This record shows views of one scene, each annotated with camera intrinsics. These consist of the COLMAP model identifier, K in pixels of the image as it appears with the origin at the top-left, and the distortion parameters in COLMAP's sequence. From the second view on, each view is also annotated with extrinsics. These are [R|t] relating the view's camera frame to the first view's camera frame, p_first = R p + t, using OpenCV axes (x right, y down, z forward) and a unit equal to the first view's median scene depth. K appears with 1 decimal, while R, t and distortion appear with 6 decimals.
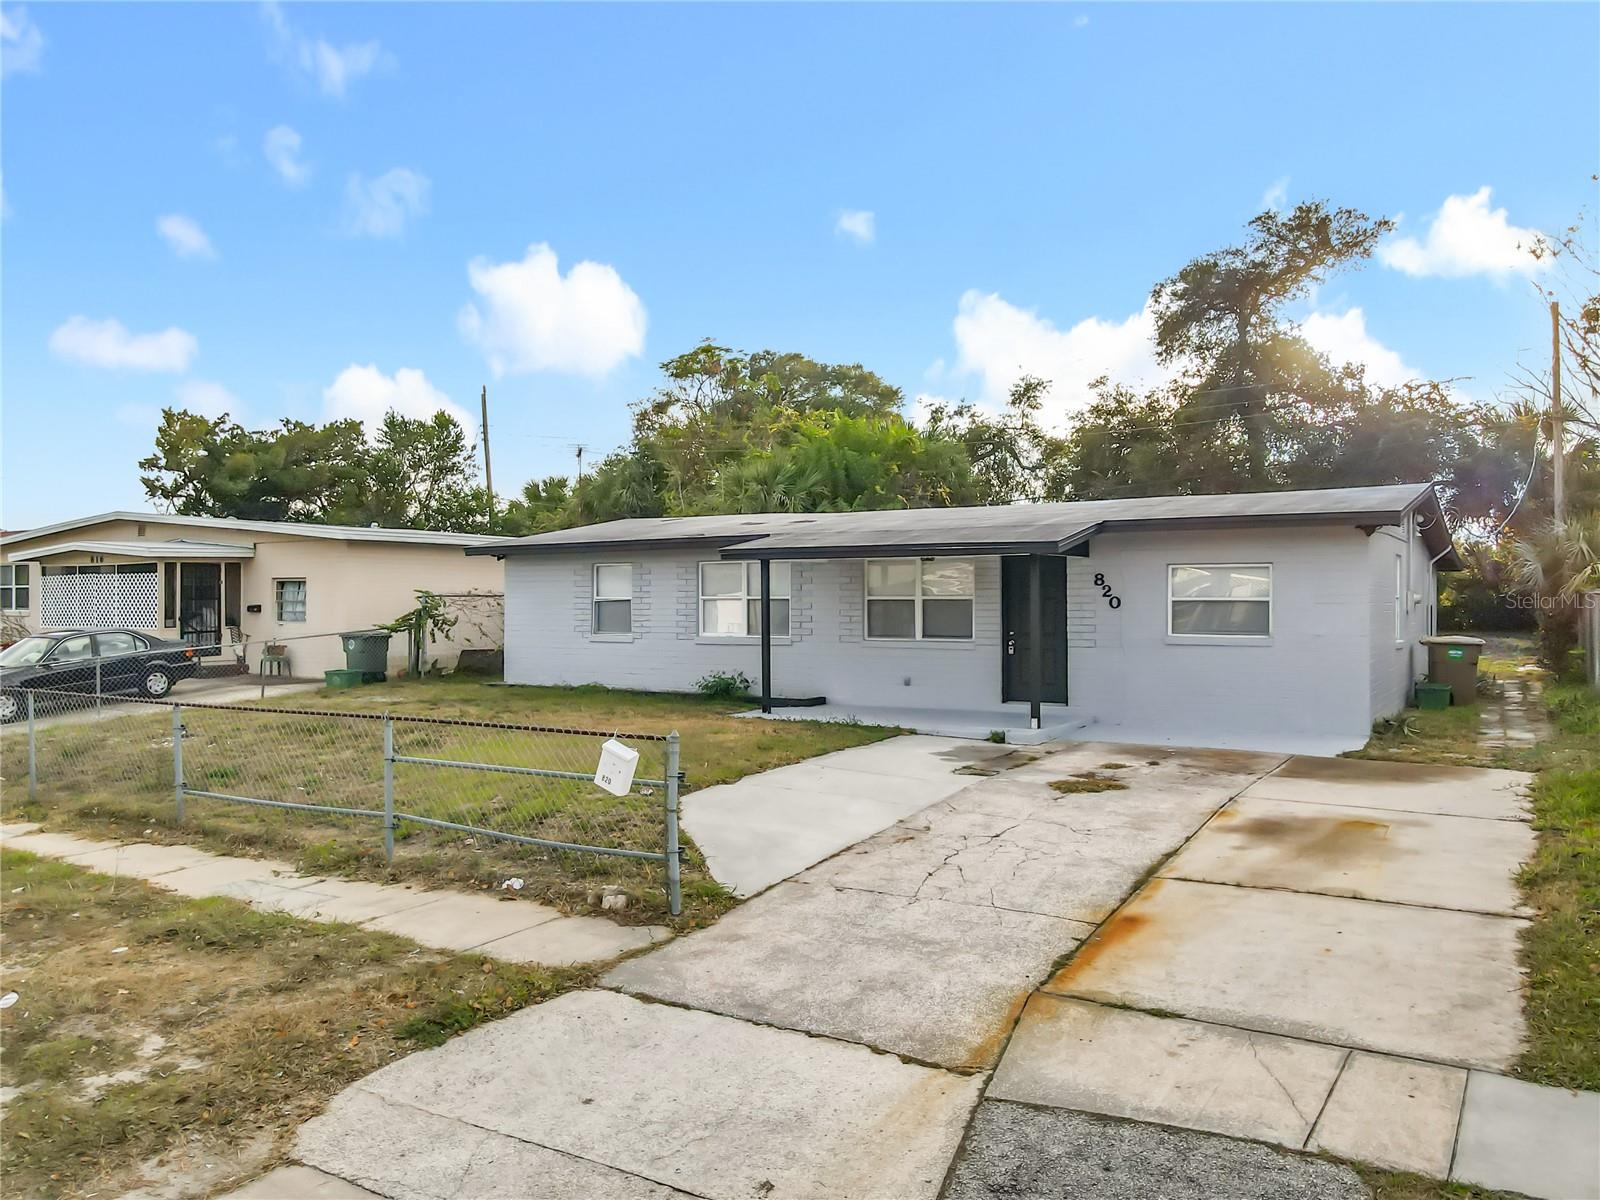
lens RADIAL K [[1179.3, 0, 807.4], [0, 1179.3, 595.6], [0, 0, 1]] dist [0.017487, 0.009545]
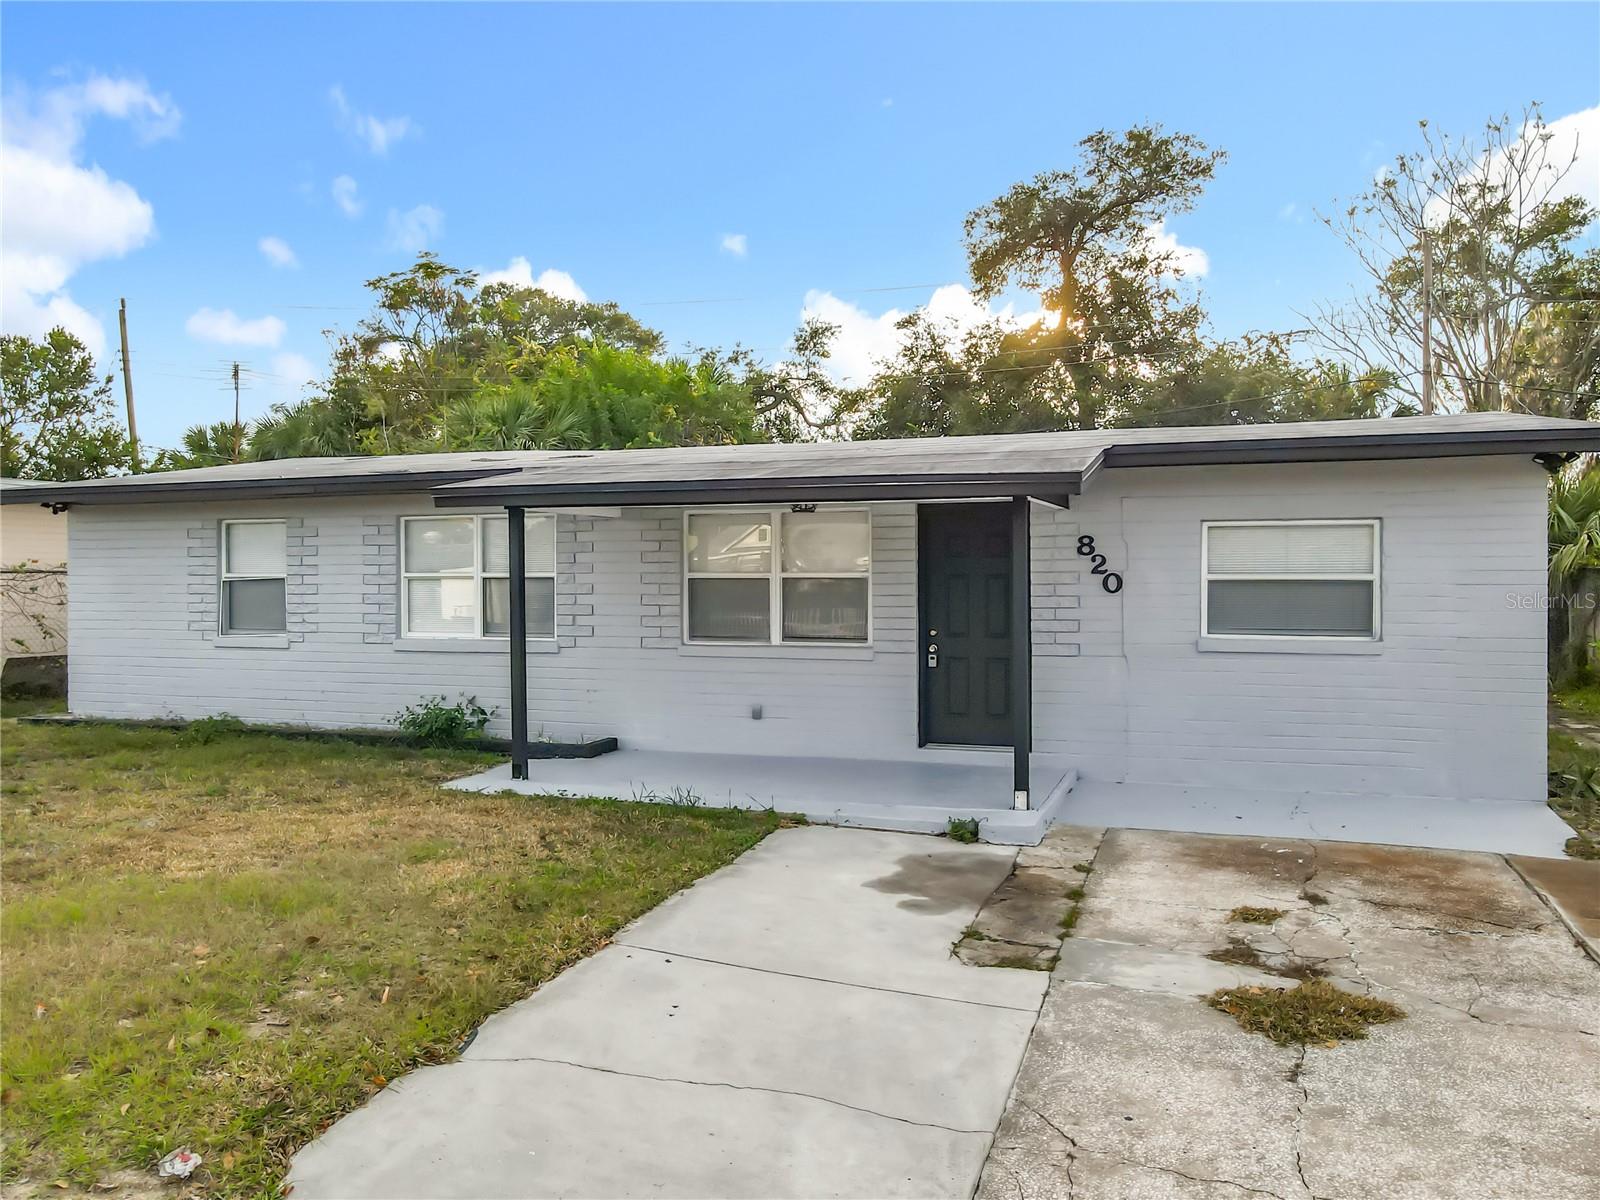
lens RADIAL K [[1198.4, 0, 816.4], [0, 1198.4, 570.9], [0, 0, 1]] dist [-0.013184, 0.040049]
pose [[0.974693, 0.000795, 0.223548, -0.017553], [-0.000557, 0.999999, -0.001128, 0.000229], [-0.223549, 0.000975, 0.974692, 0.292528]]
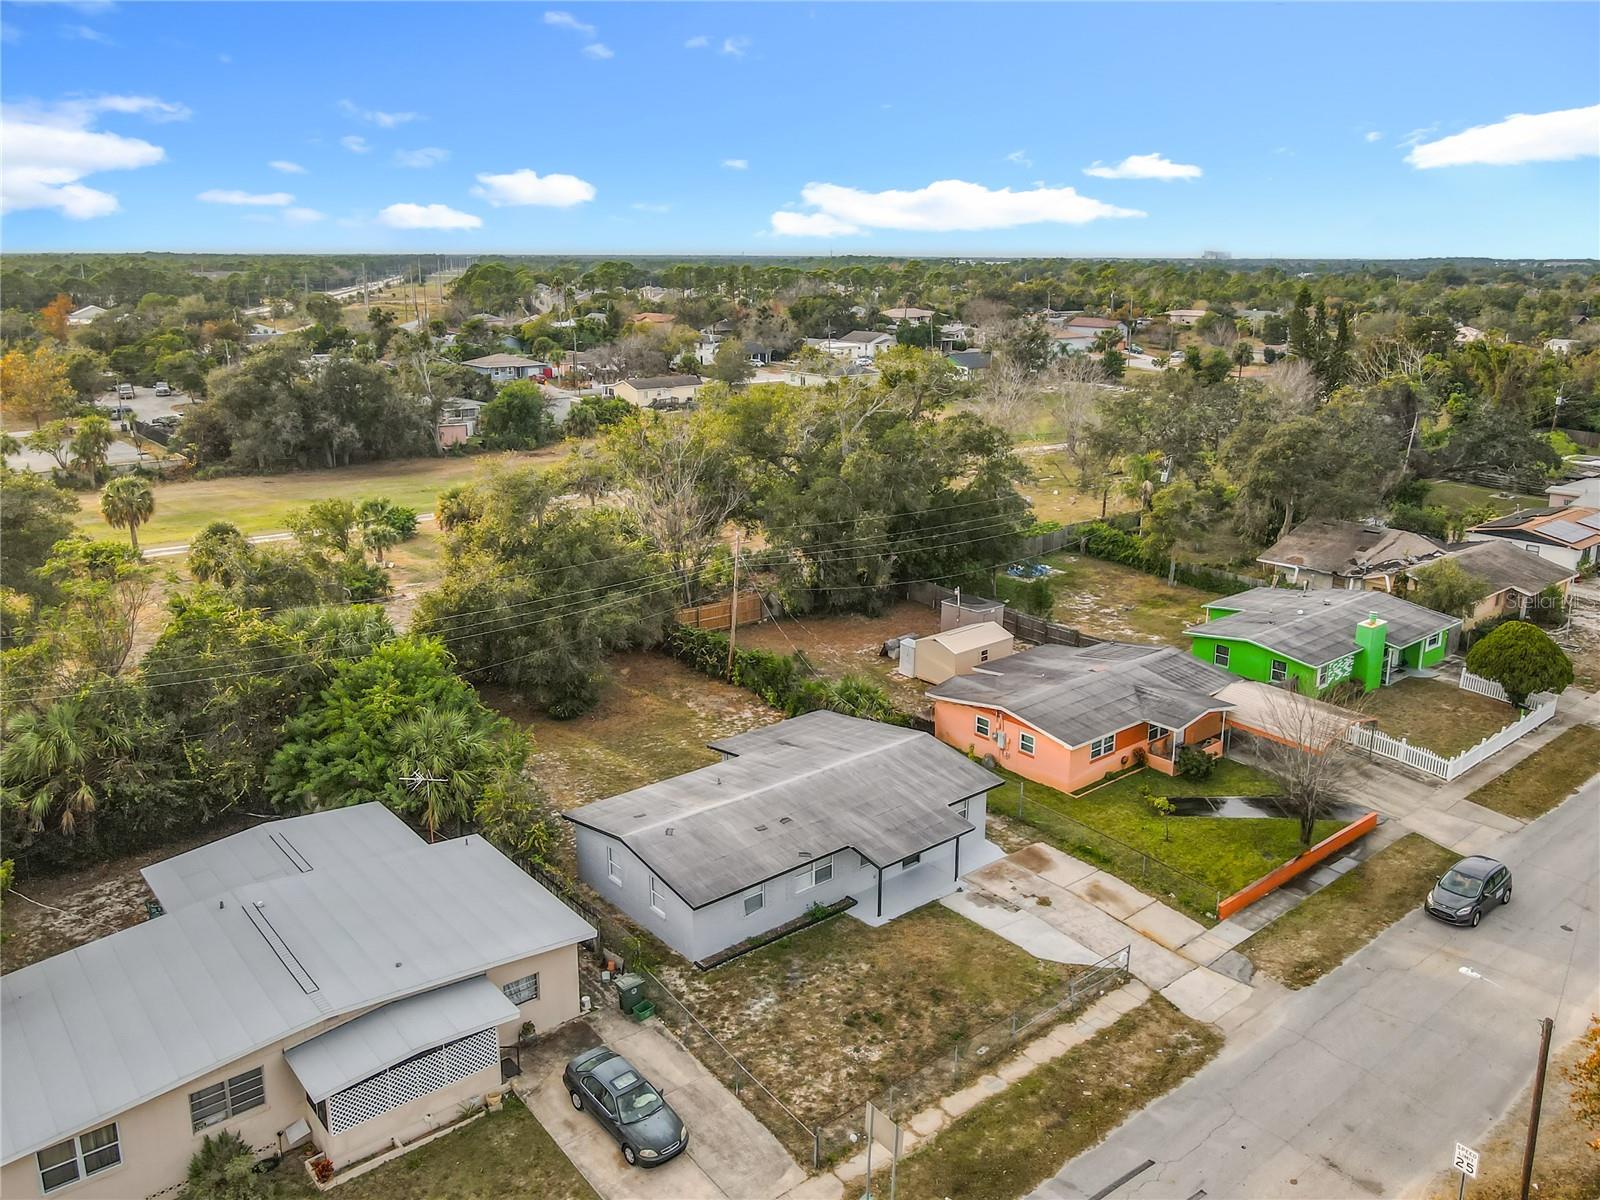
lens RADIAL K [[1241.8, 0, 805.9], [0, 1241.8, 515.7], [0, 0, 1]] dist [0.000753, 0.007047]
pose [[0.310170, -0.196871, 0.930073, -1.734462], [-0.005011, 0.977971, 0.208681, -0.940179], [-0.950668, -0.069387, 0.302351, 0.283050]]
